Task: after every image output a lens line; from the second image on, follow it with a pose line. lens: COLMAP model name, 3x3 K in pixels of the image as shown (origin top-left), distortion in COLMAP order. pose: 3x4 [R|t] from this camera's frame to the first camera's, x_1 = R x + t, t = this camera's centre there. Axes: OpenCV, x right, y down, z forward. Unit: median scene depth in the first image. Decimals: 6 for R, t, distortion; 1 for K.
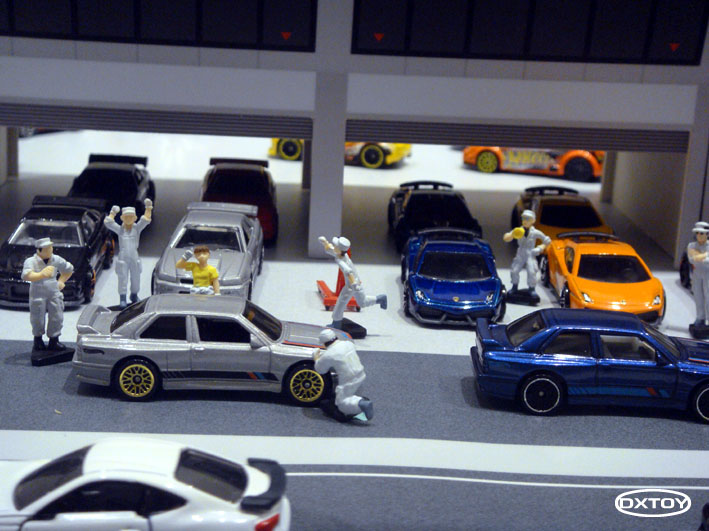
lens RADIAL K [[1481.3, 0, 343.7], [0, 1481.3, 266.6], [0, 0, 1]] dist [0.218555, 0.000000]
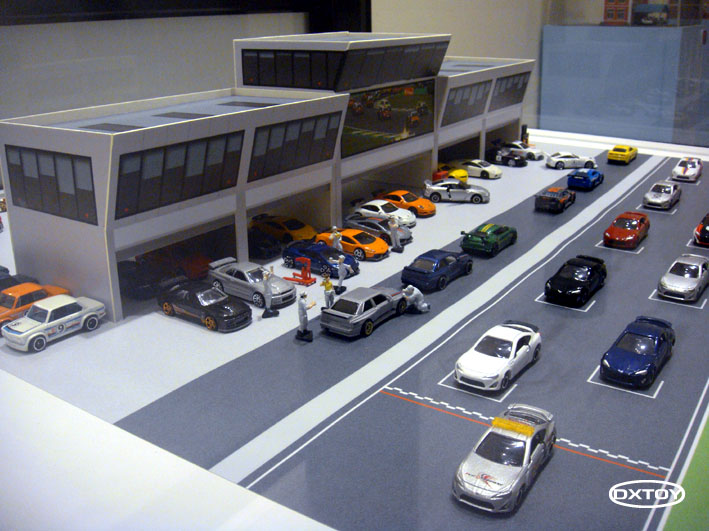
lens RADIAL K [[734.9, 0, 358.3], [0, 734.9, 263.5], [0, 0, 1]] dist [-0.138761, 0.000000]
pose [[0.591246, -0.307560, 0.745543, -1.052500], [0.224461, 0.950657, 0.214170, -0.305232], [-0.774626, 0.040718, 0.631108, 0.181118]]
